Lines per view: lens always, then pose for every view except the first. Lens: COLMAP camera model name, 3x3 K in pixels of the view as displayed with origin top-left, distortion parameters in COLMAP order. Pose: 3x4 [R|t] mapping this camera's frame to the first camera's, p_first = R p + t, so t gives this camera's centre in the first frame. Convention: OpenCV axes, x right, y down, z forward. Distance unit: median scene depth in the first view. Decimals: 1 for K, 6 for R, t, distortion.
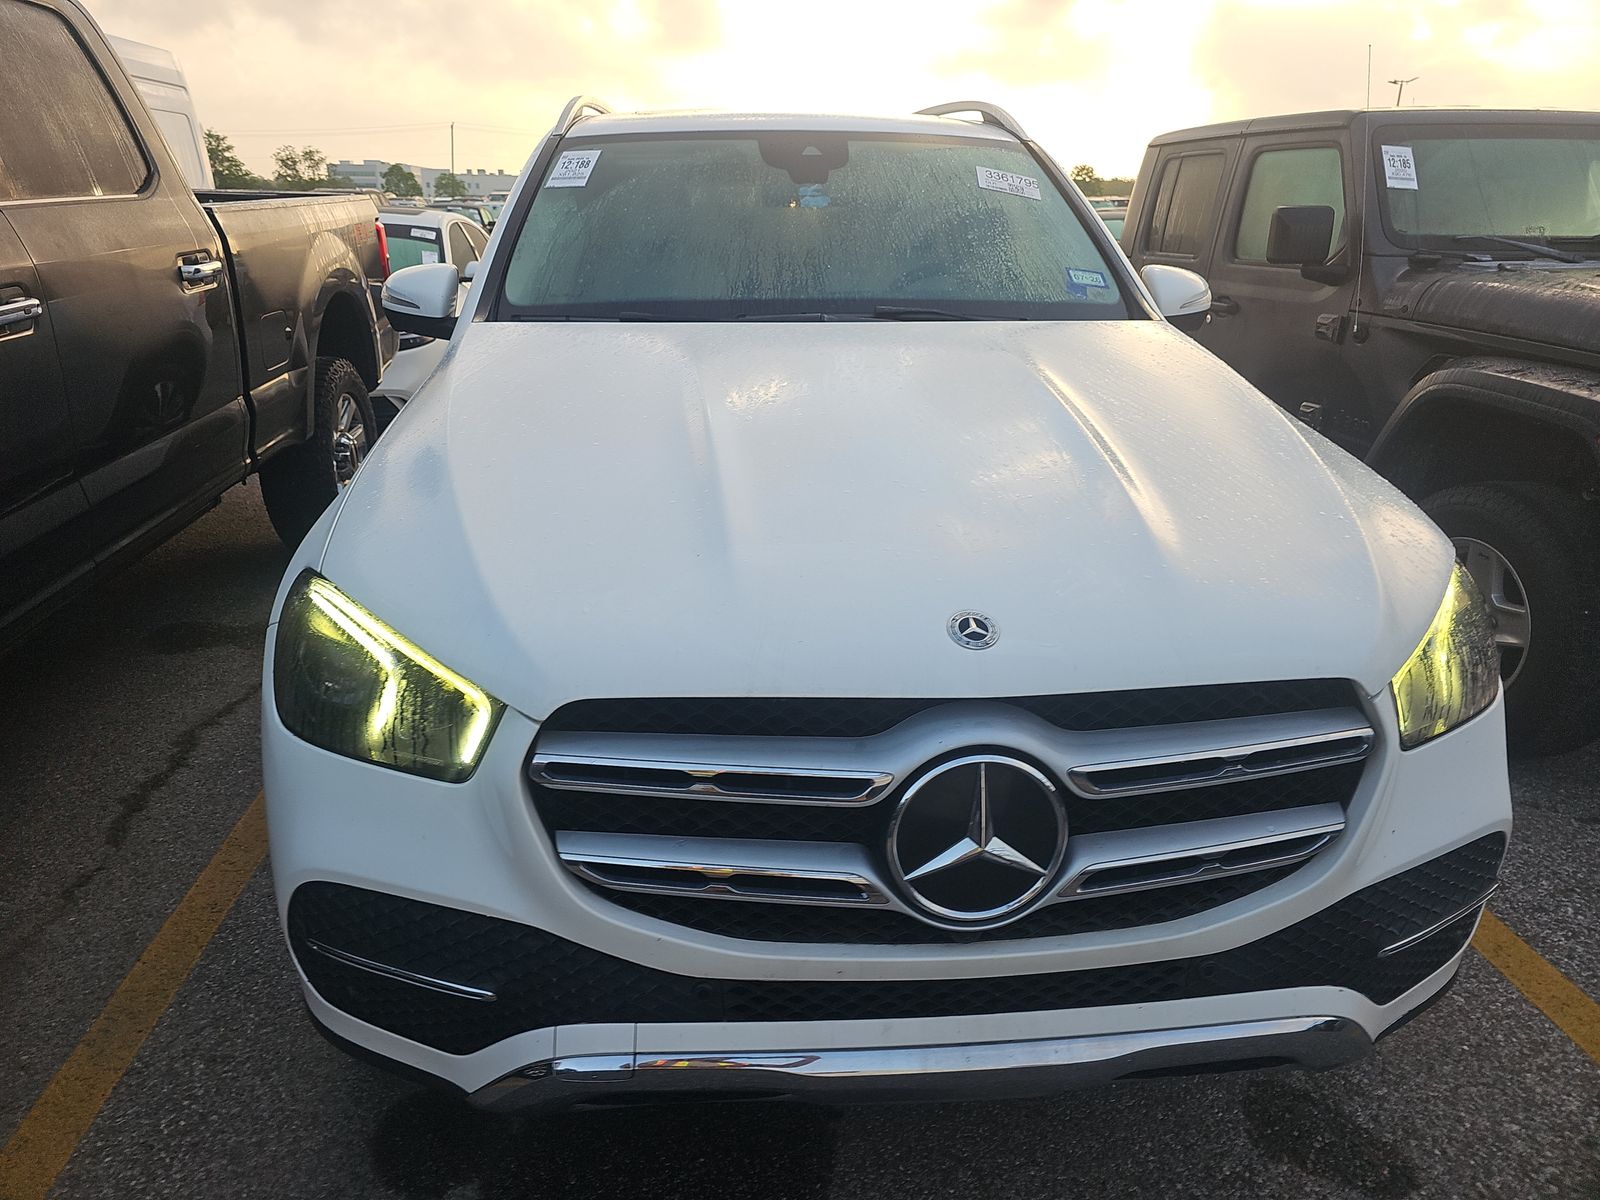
lens RADIAL K [[1079.4, 0, 800.3], [0, 1079.4, 562.1], [0, 0, 1]] dist [0.031800, -0.002631]
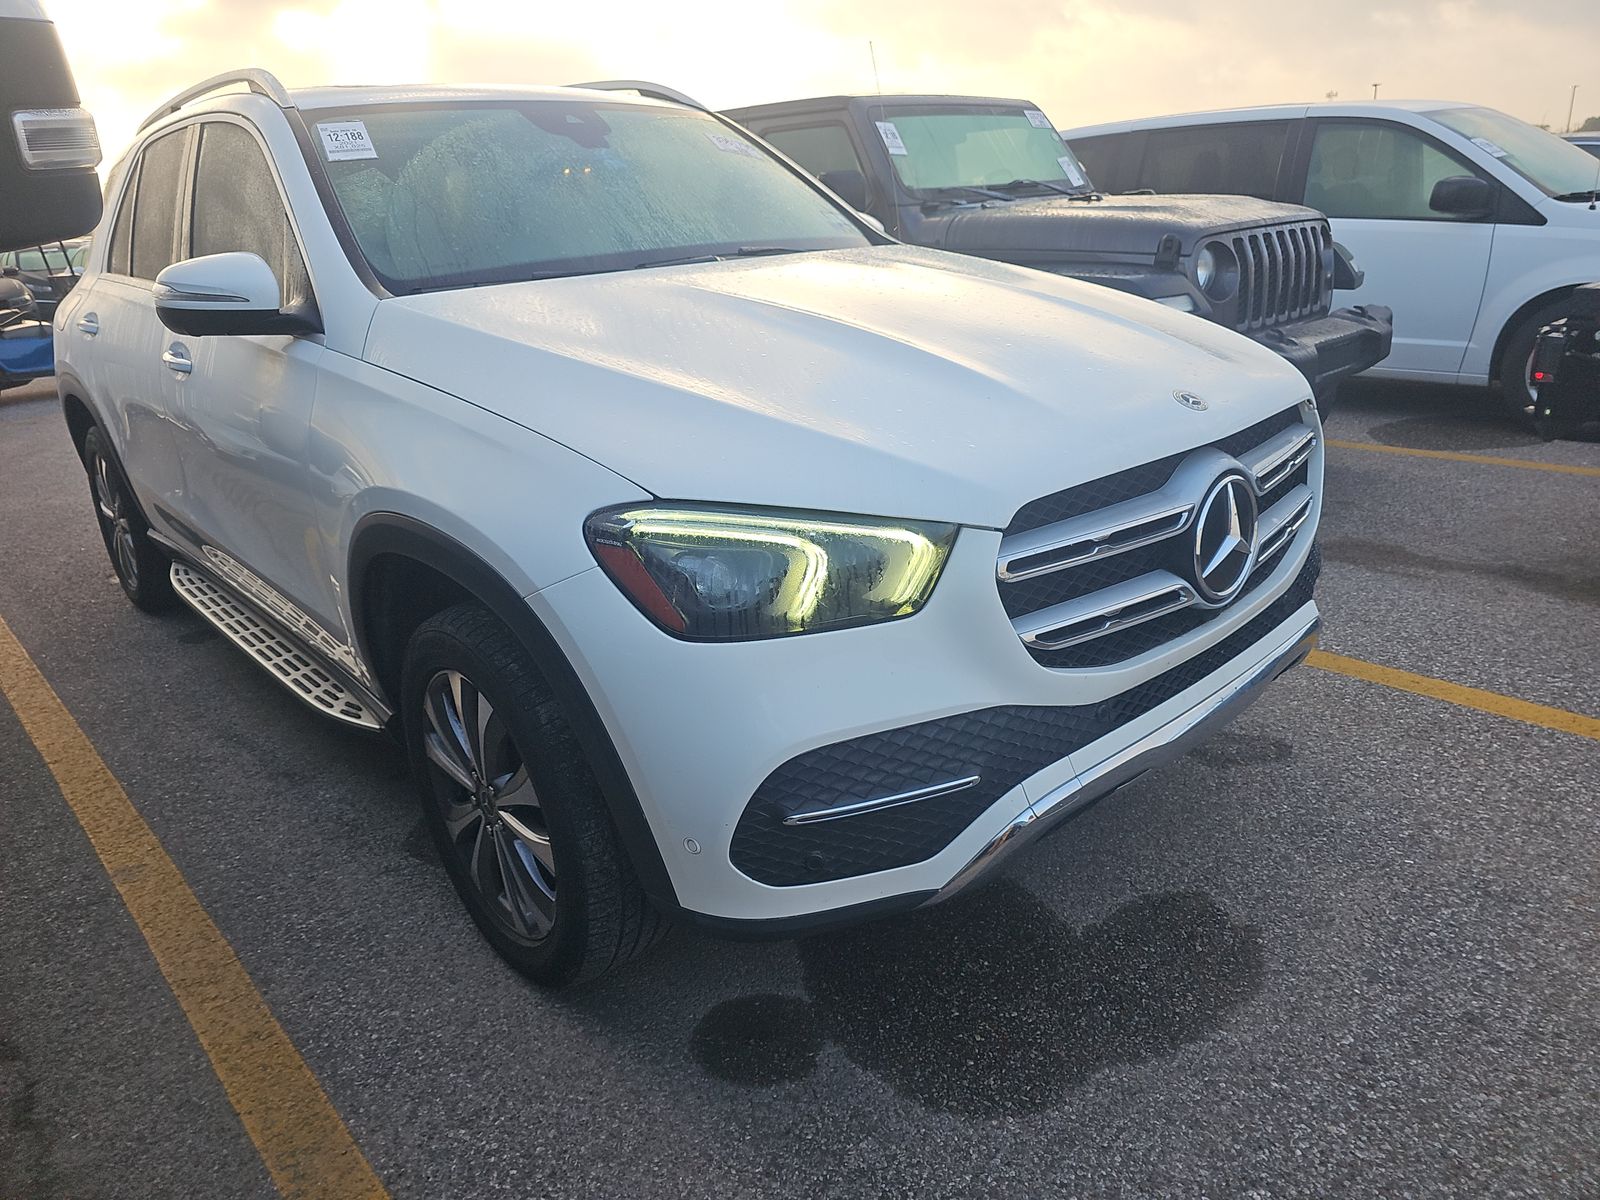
lens RADIAL K [[1079.4, 0, 800.3], [0, 1079.4, 562.1], [0, 0, 1]] dist [0.031800, -0.002631]
pose [[0.786878, -0.245753, 0.566064, -0.995738], [0.254817, 0.964825, 0.064655, 0.040108], [-0.562042, 0.093367, 0.821822, 0.104703]]
